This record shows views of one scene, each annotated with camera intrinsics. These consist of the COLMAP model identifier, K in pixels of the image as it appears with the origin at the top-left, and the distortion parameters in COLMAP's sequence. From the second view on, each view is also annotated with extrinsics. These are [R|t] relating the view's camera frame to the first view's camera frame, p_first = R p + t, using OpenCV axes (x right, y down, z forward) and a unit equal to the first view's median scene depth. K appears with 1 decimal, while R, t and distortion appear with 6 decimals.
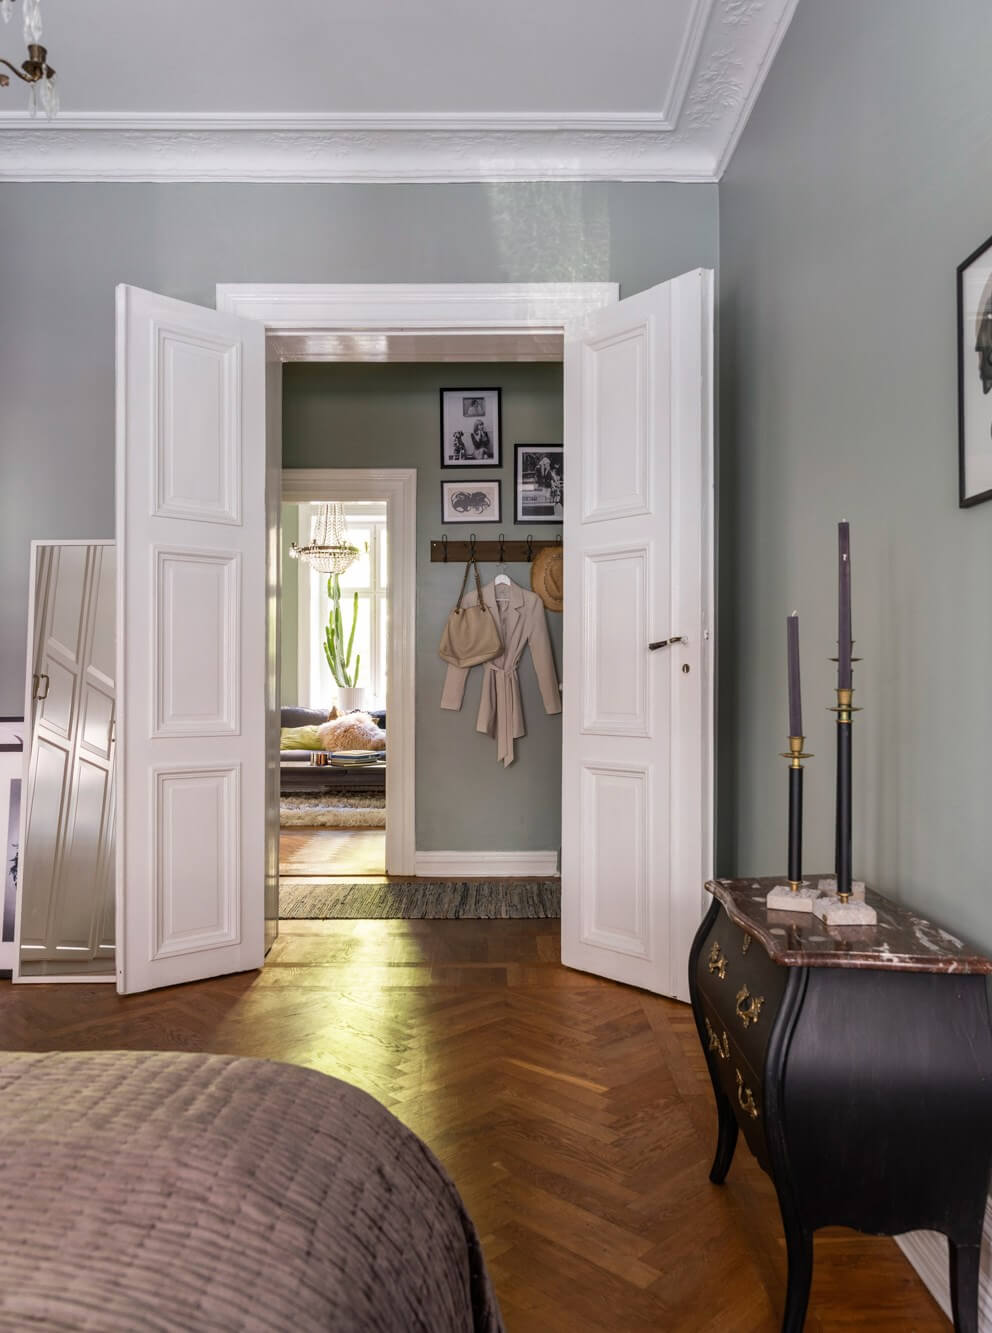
lens RADIAL K [[997.5, 0, 495.9], [0, 997.5, 692.9], [0, 0, 1]] dist [0.000333, -0.001428]
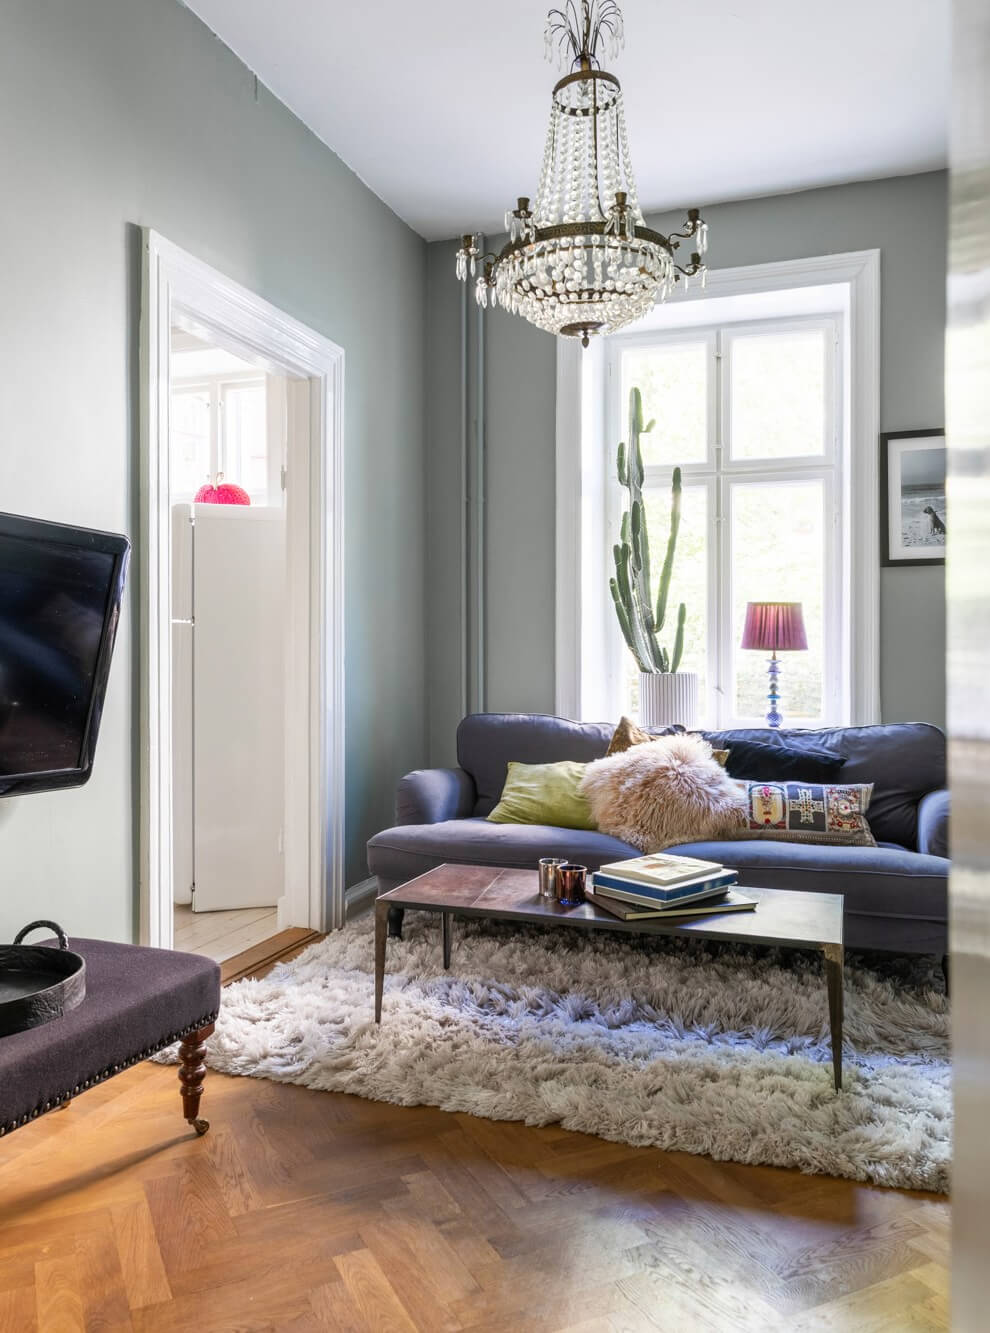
lens RADIAL K [[1008.1, 0, 495.0], [0, 1008.1, 655.3], [0, 0, 1]] dist [0.002183, -0.000081]
pose [[0.944173, 0.001735, -0.329445, -0.118687], [-0.006000, 0.999911, -0.011928, -0.013549], [0.329395, 0.013239, 0.944099, 0.952652]]
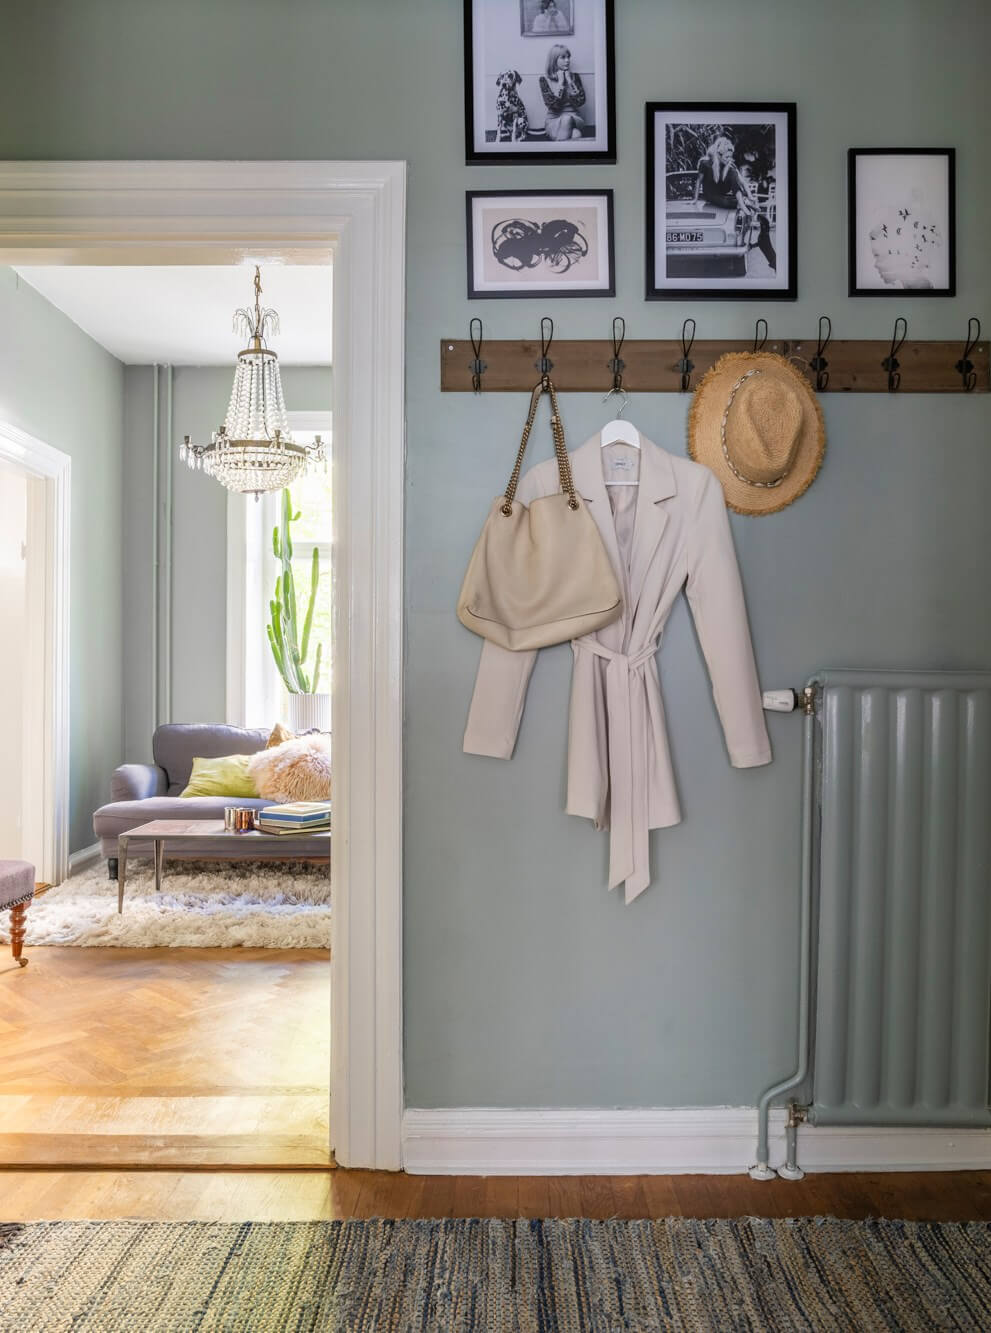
lens RADIAL K [[1035.9, 0, 495.5], [0, 1035.9, 666.5], [0, 0, 1]] dist [-0.008069, -0.004848]
pose [[0.999999, 0.000718, 0.001193, -0.043500], [-0.000685, 0.999618, -0.027632, -0.007991], [-0.001213, 0.027631, 0.999617, 0.584603]]
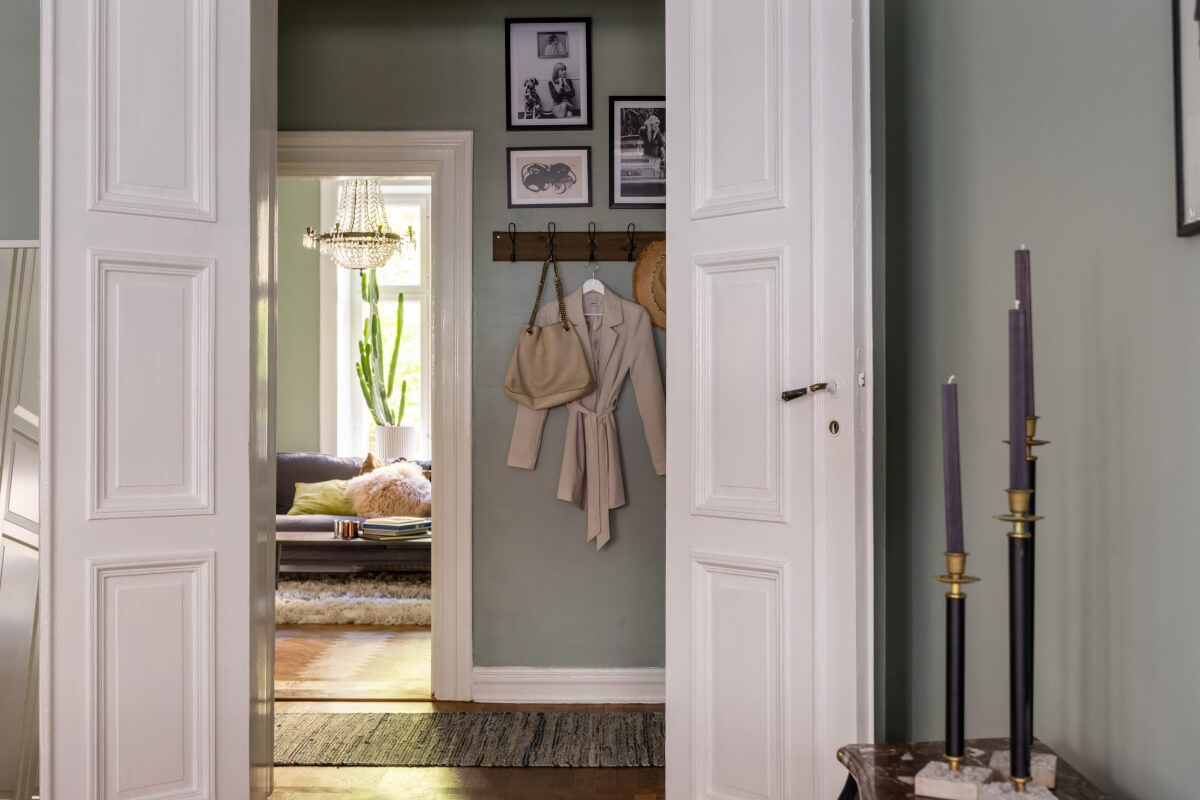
lens RADIAL K [[1405.1, 0, 600.0], [0, 1405.1, 400.0], [0, 0, 1]] dist [-0.017899, -0.005338]
pose [[0.999940, -0.000436, -0.010957, 0.022386], [0.000297, 0.999919, -0.012750, -0.019568], [0.010962, 0.012746, 0.999859, -0.000208]]
